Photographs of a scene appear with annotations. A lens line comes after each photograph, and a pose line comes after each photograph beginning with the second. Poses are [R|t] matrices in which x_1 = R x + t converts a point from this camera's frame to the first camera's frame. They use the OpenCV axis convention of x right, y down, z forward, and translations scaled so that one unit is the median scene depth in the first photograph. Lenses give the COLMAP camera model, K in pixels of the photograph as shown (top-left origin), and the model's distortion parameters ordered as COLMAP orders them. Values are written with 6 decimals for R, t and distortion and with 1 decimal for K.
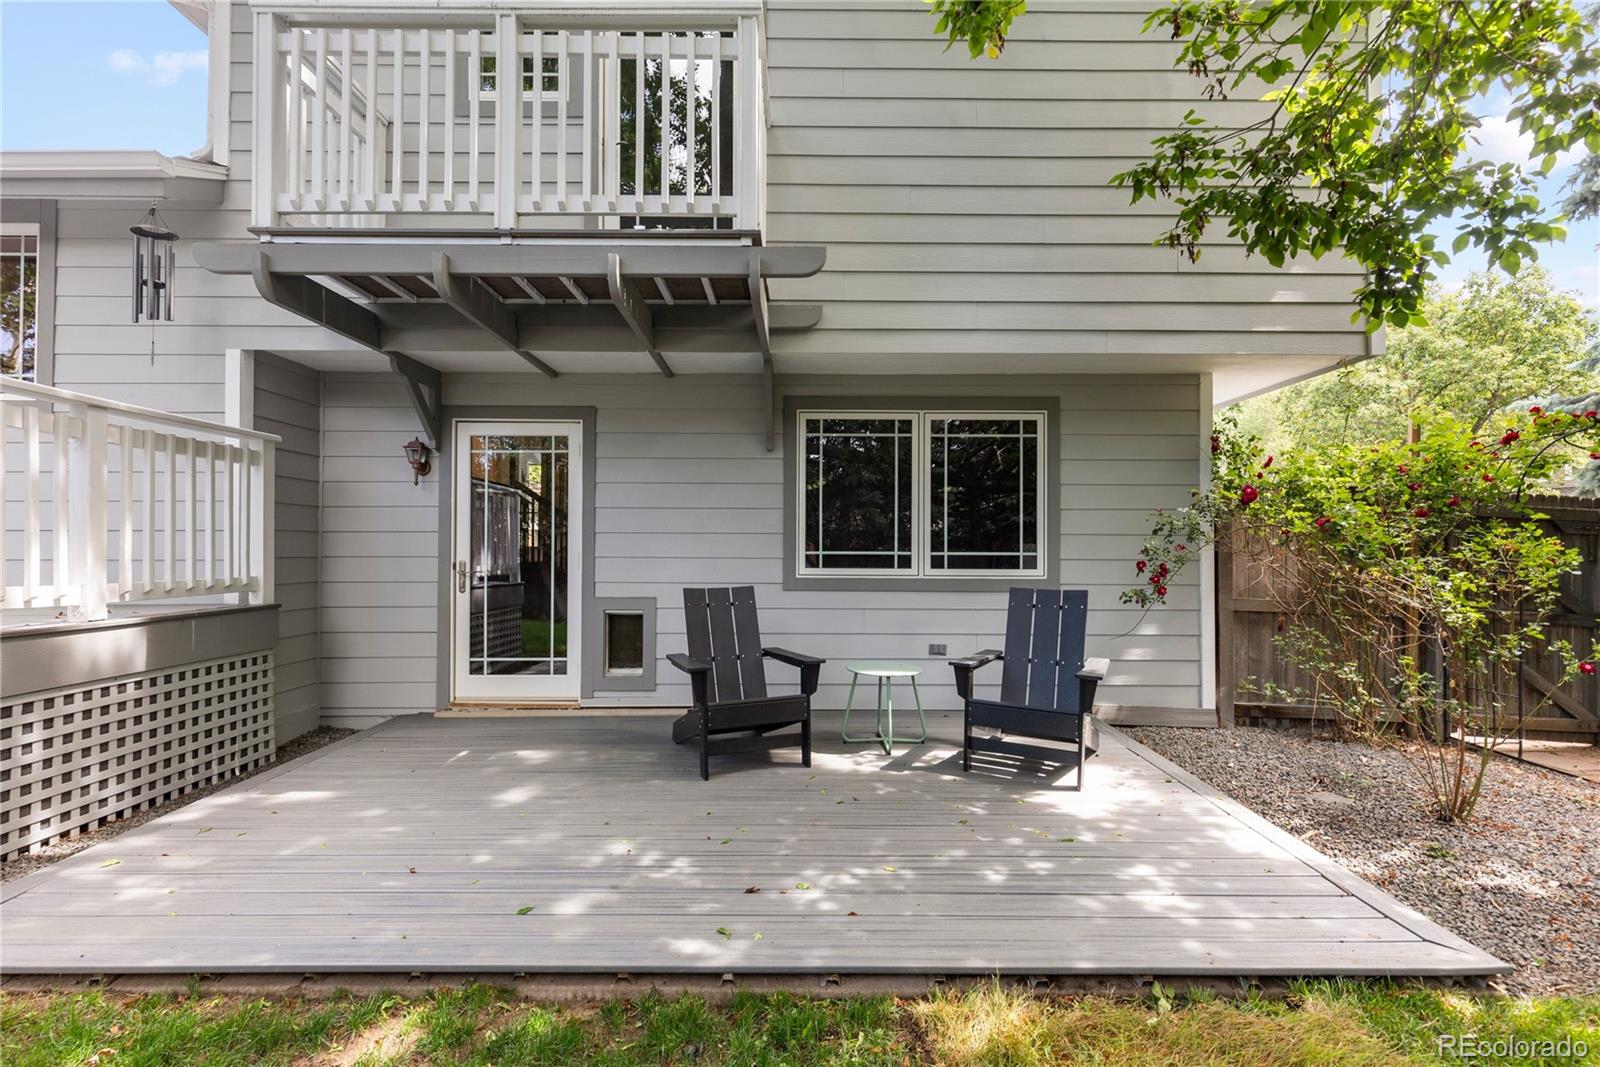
lens RADIAL K [[722.1, 0, 798.1], [0, 722.1, 536.7], [0, 0, 1]] dist [0.006004, 0.000279]
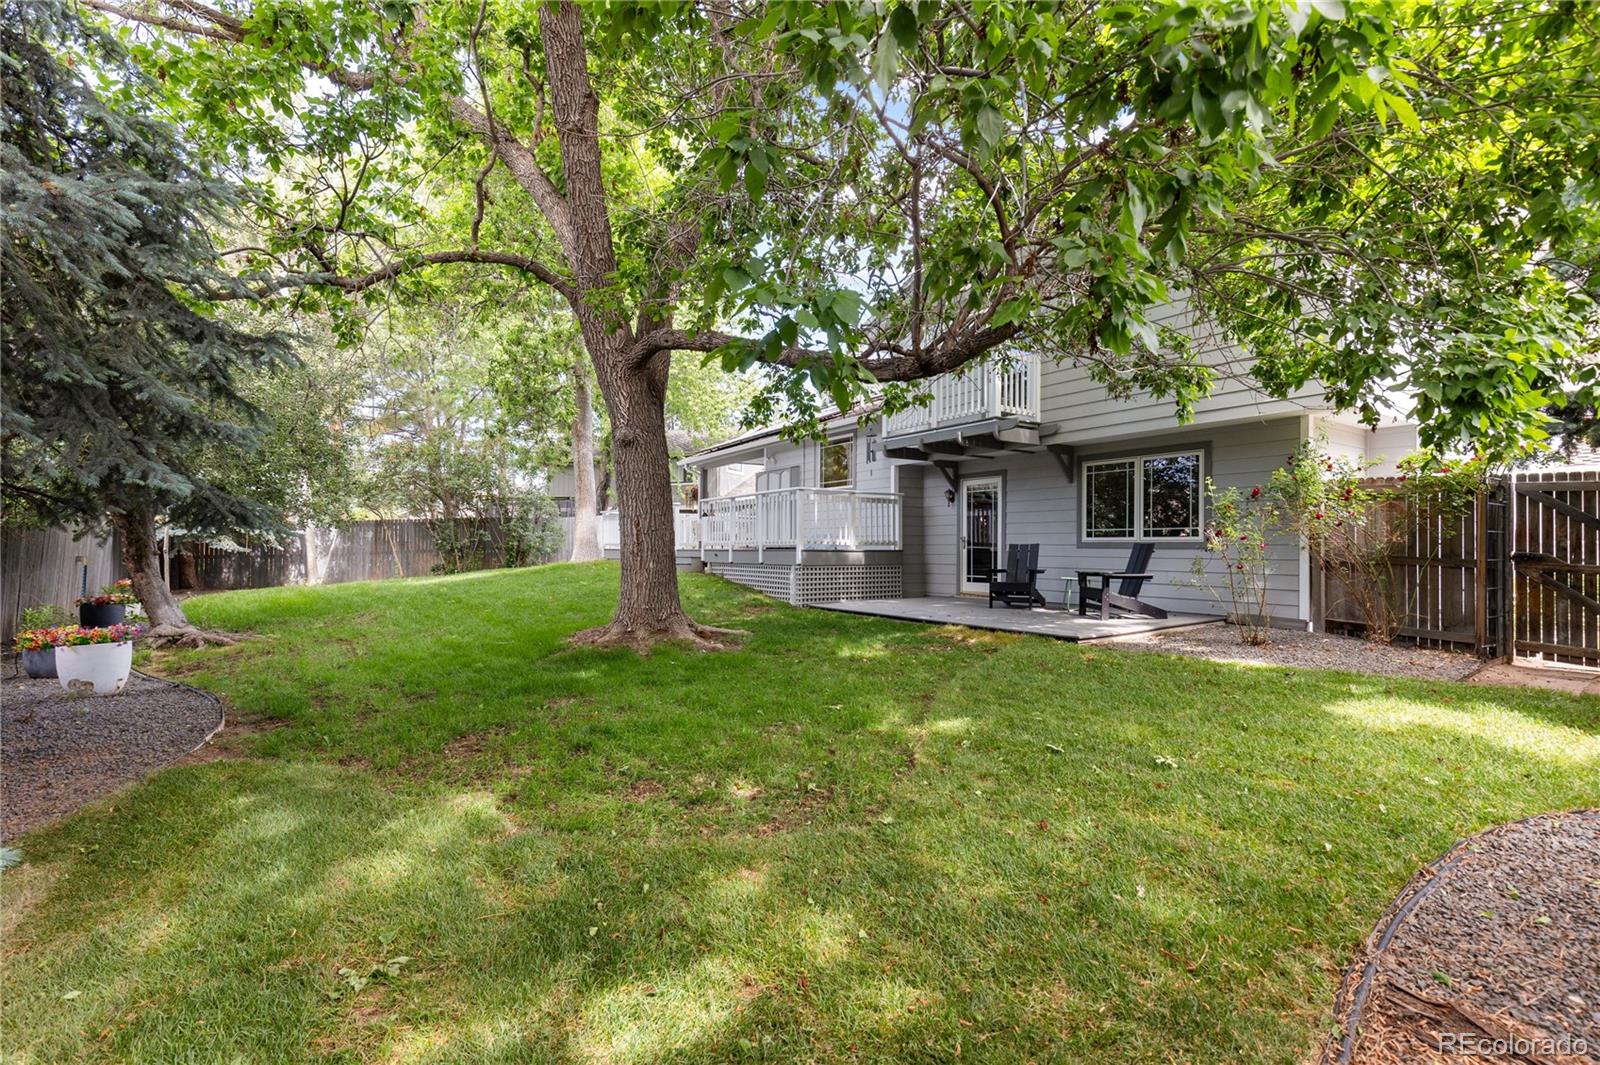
lens RADIAL K [[722.1, 0, 799.6], [0, 722.1, 539.3], [0, 0, 1]] dist [0.006004, 0.000279]
pose [[0.551818, -0.010509, -0.833899, 1.304938], [0.008469, 0.999940, -0.006997, 0.056564], [0.833922, -0.003201, 0.551873, -0.854366]]
